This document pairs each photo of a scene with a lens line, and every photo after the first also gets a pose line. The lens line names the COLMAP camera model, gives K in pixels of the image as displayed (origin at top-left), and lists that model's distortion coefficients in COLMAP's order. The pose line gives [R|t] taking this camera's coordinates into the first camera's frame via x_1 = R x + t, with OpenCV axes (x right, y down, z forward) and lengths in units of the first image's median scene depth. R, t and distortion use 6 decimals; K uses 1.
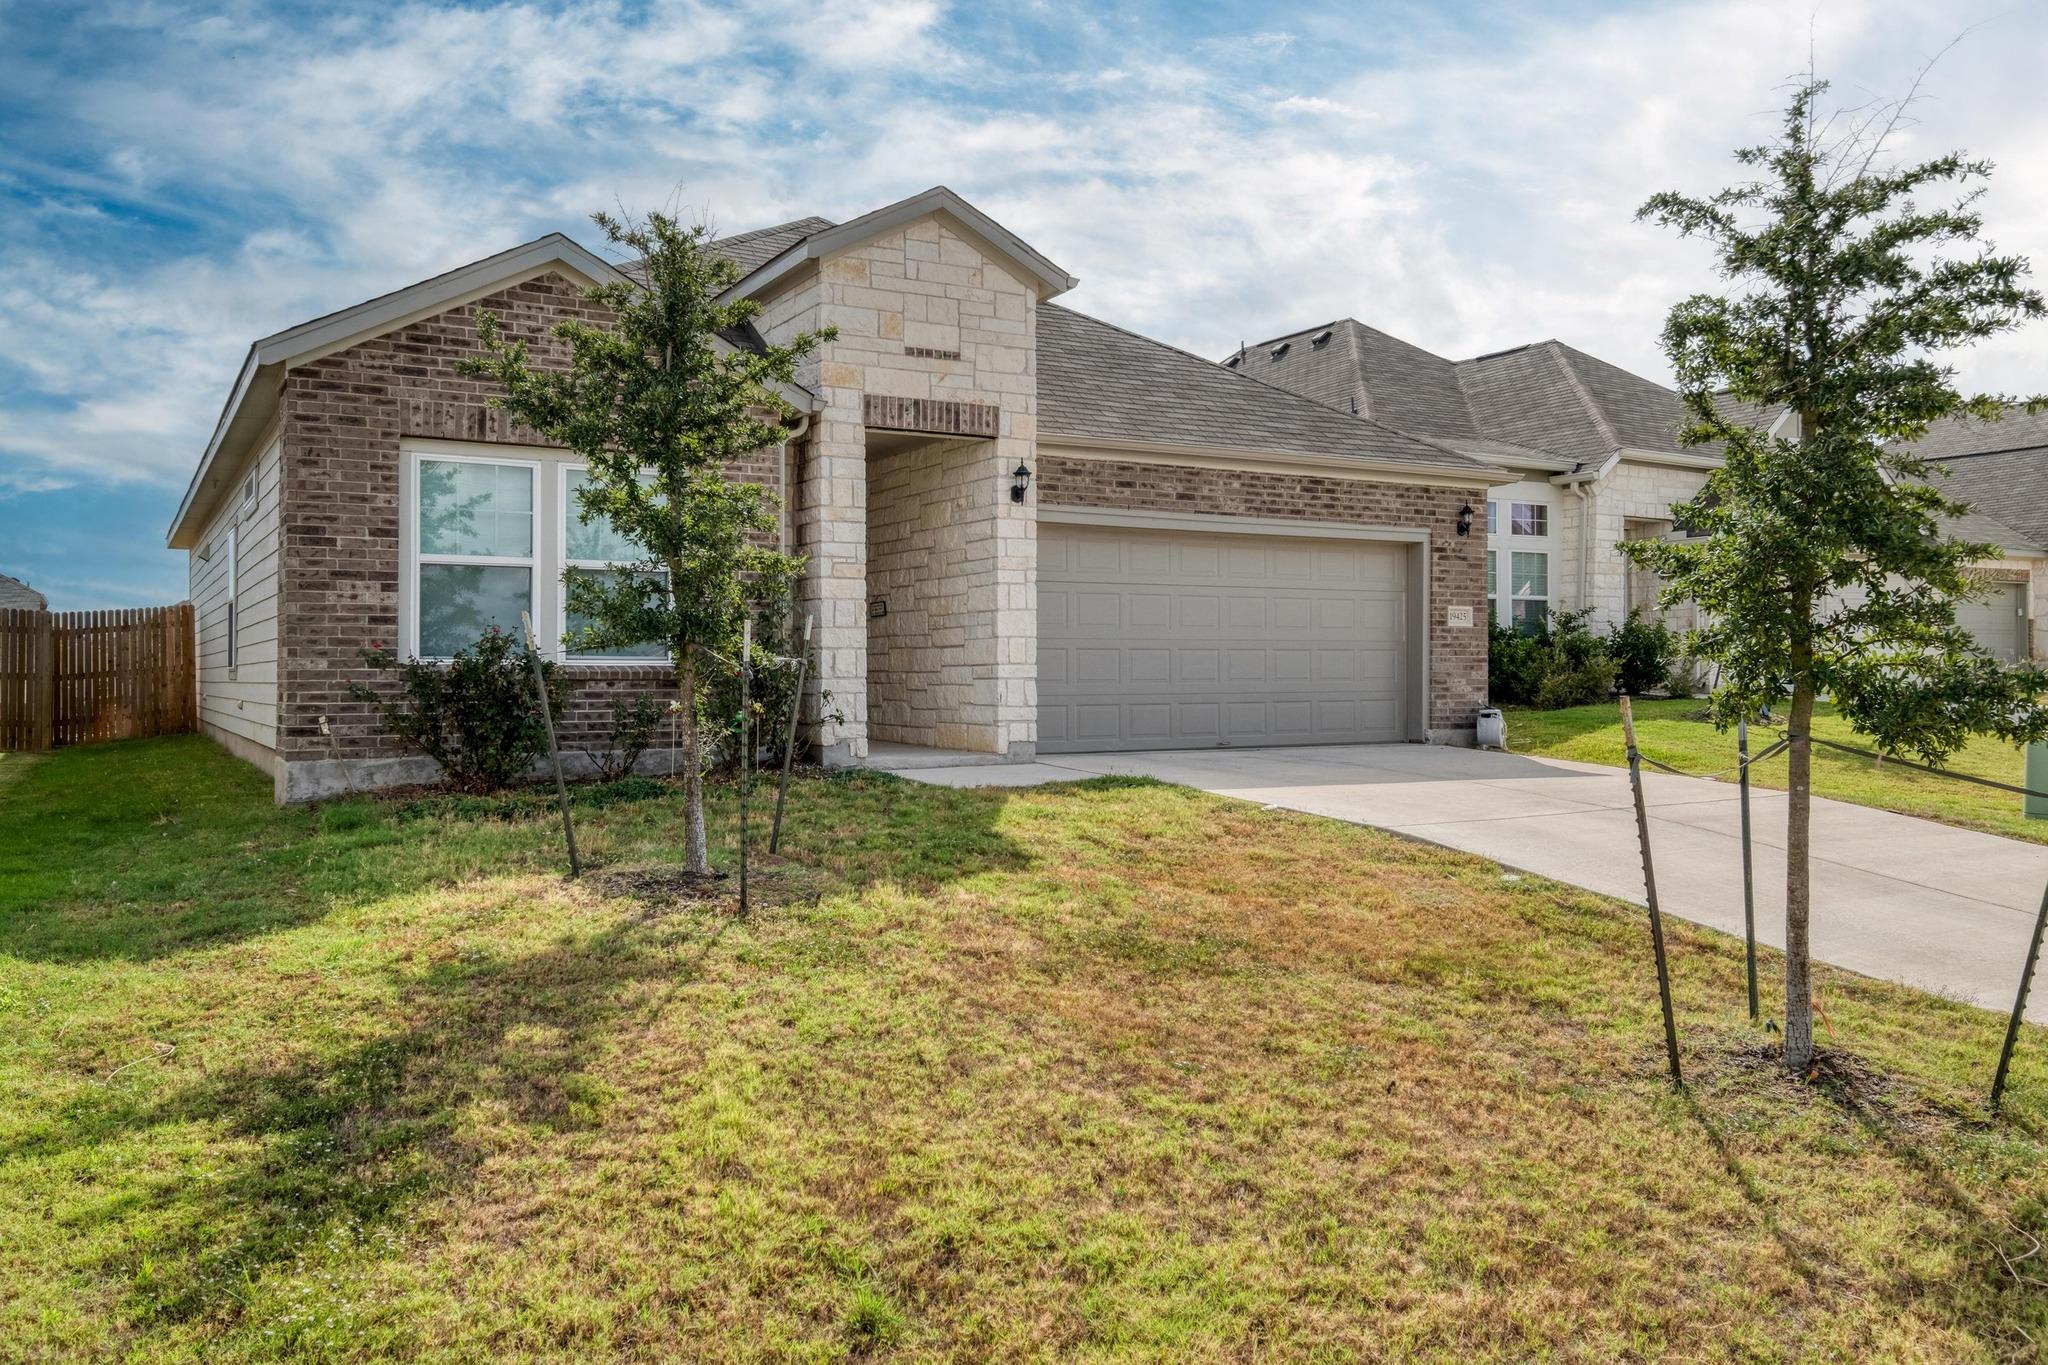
lens RADIAL K [[1643.5, 0, 1019.6], [0, 1643.5, 675.0], [0, 0, 1]] dist [0.006290, 0.003018]
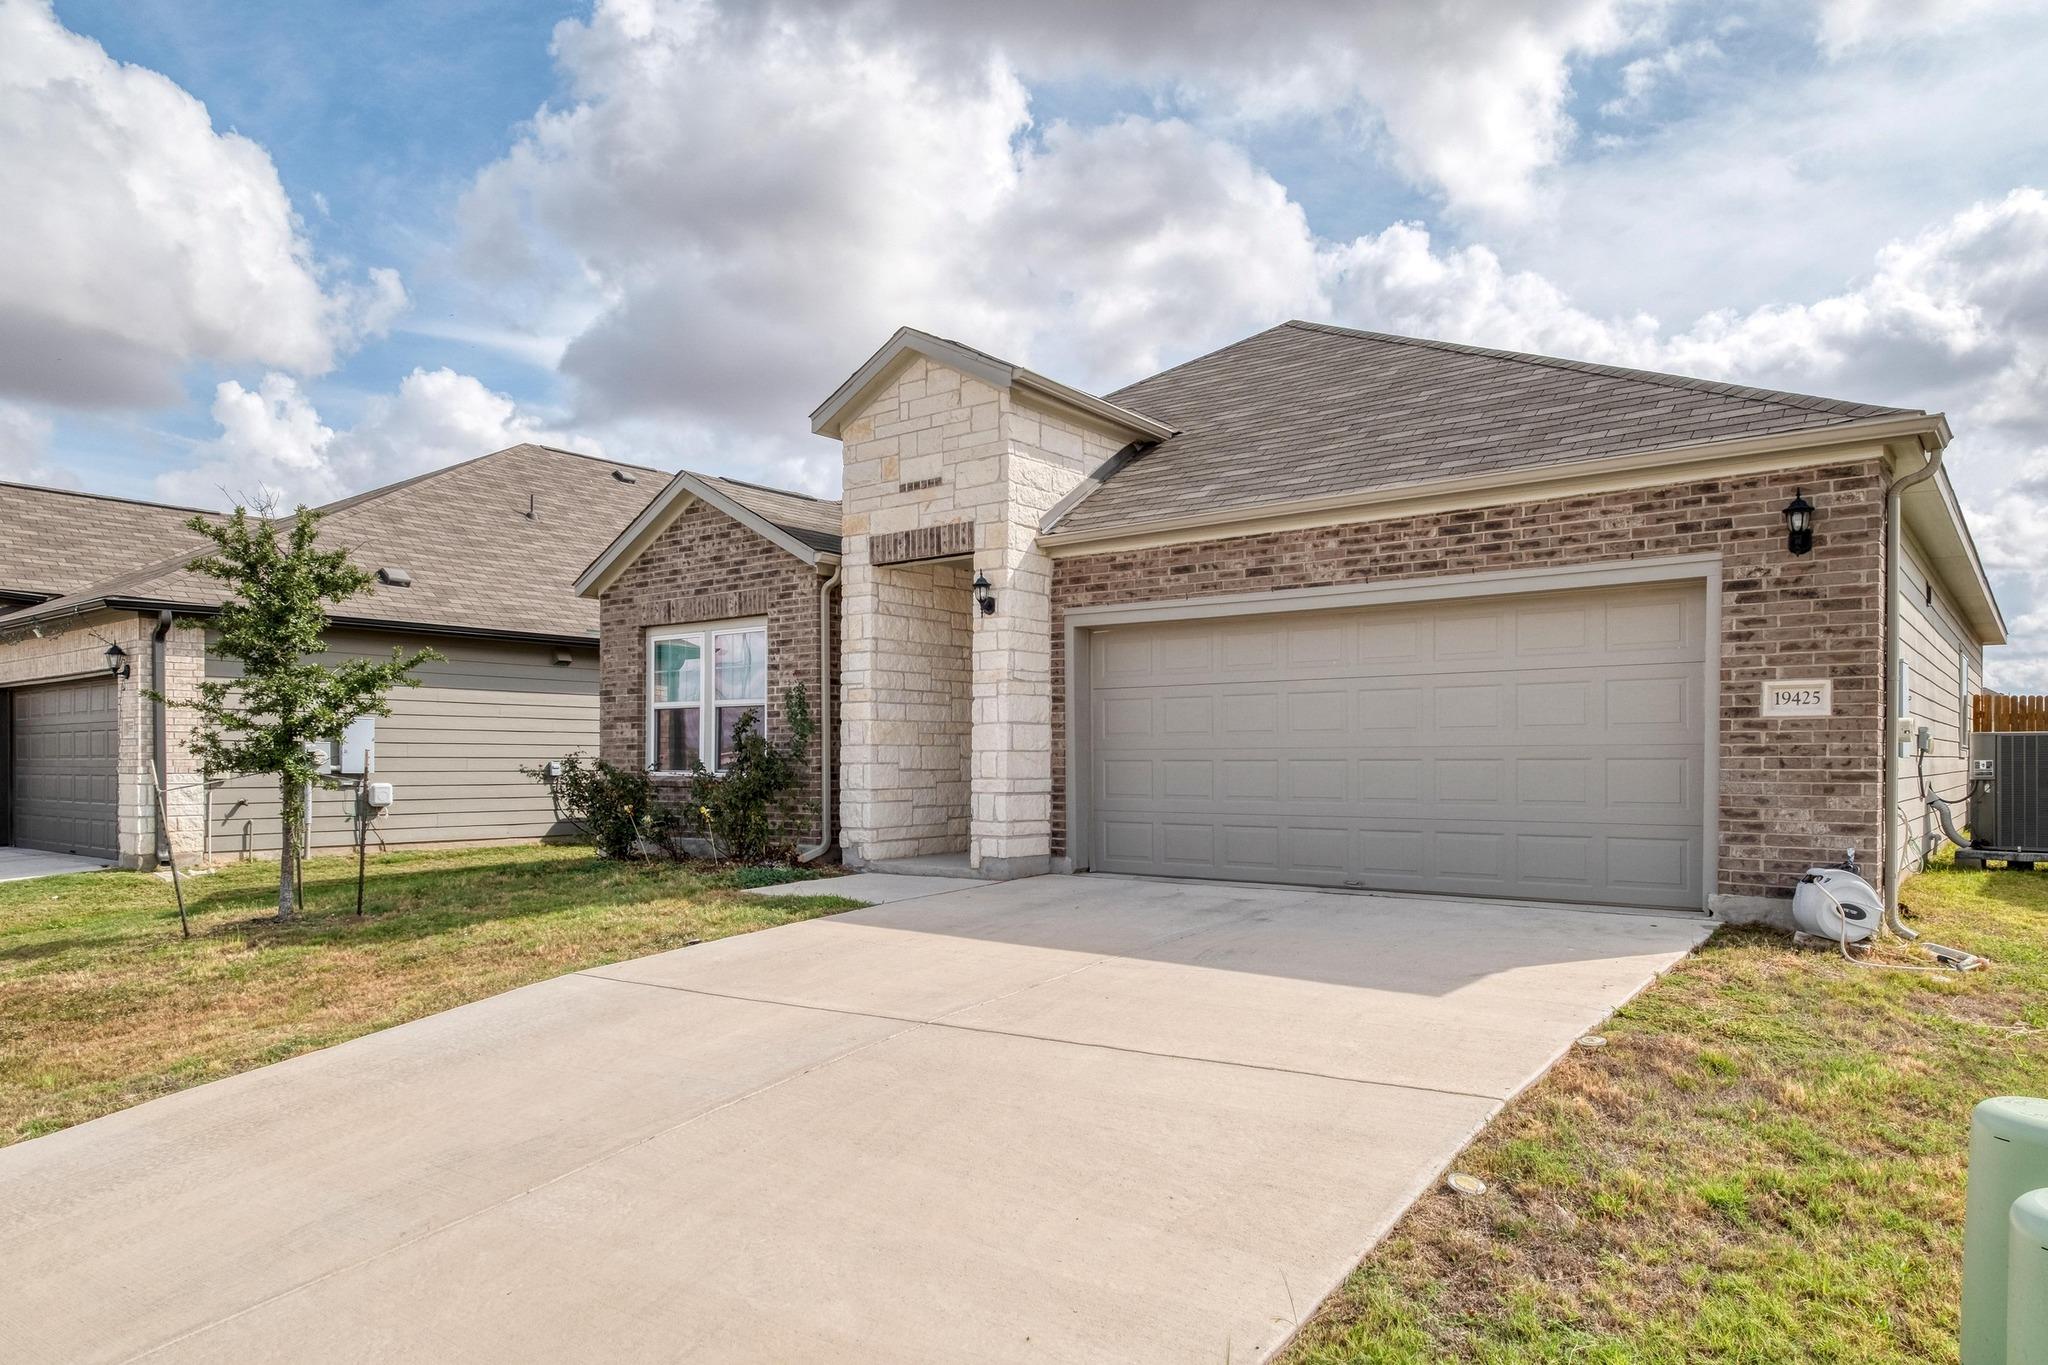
lens RADIAL K [[1271.8, 0, 998.2], [0, 1271.8, 769.0], [0, 0, 1]] dist [0.003007, 0.000632]
pose [[0.362493, 0.010182, -0.931931, 0.736109], [0.002391, 0.999927, 0.011855, -0.022205], [0.931983, -0.006526, 0.362442, 0.753673]]
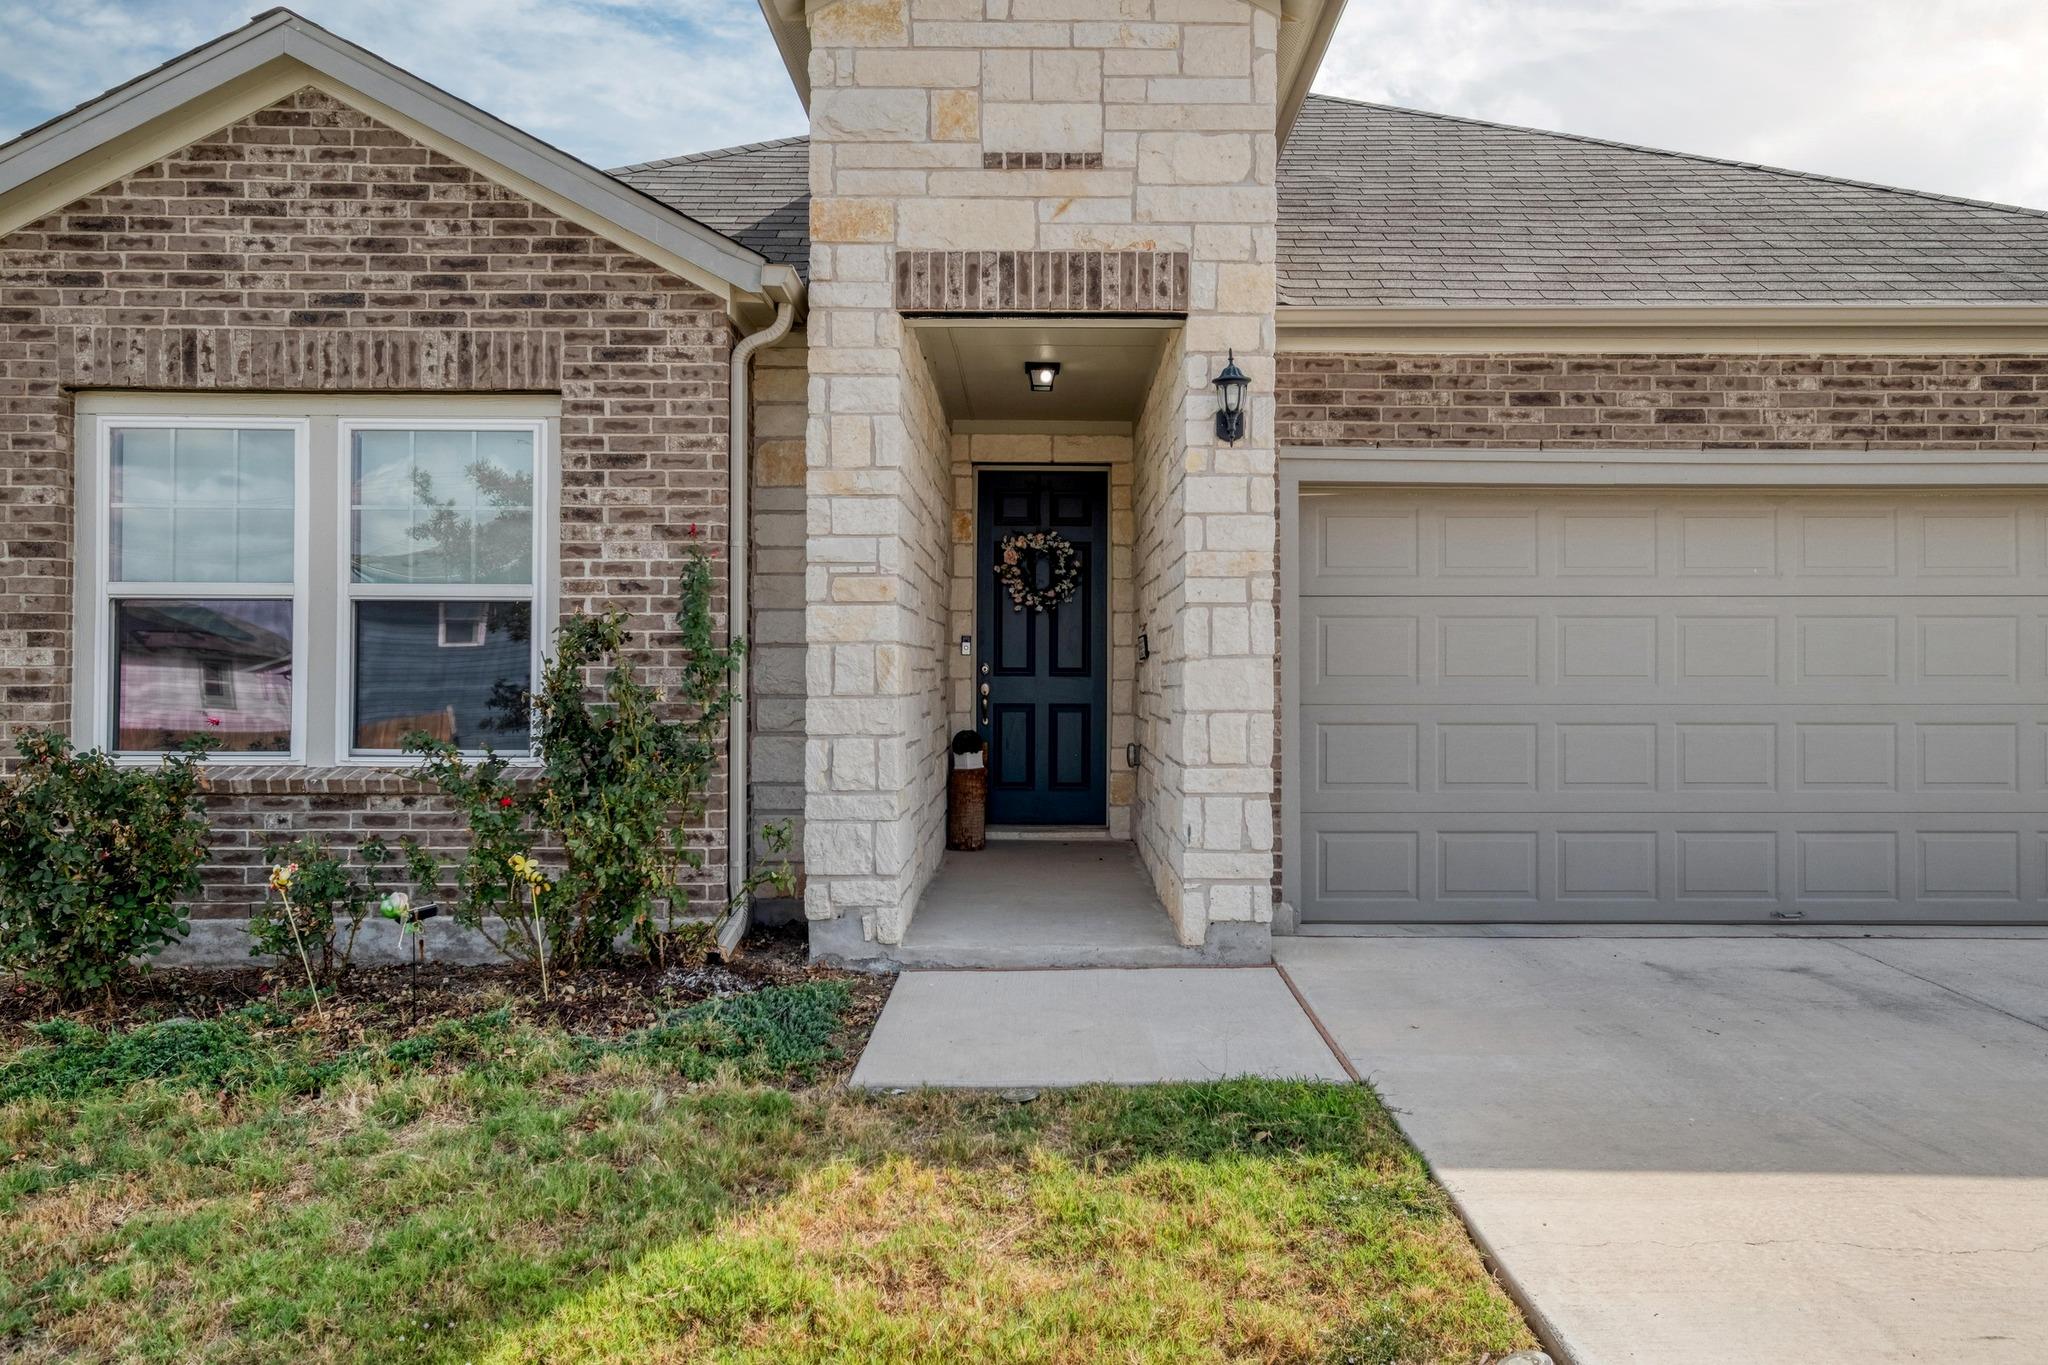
lens RADIAL K [[1414.5, 0, 1038.5], [0, 1414.5, 679.0], [0, 0, 1]] dist [0.011603, 0.003852]
pose [[0.868888, 0.004507, -0.494989, 0.166748], [-0.002941, 0.999988, 0.003943, -0.035689], [0.495000, -0.001970, 0.868891, 0.619015]]
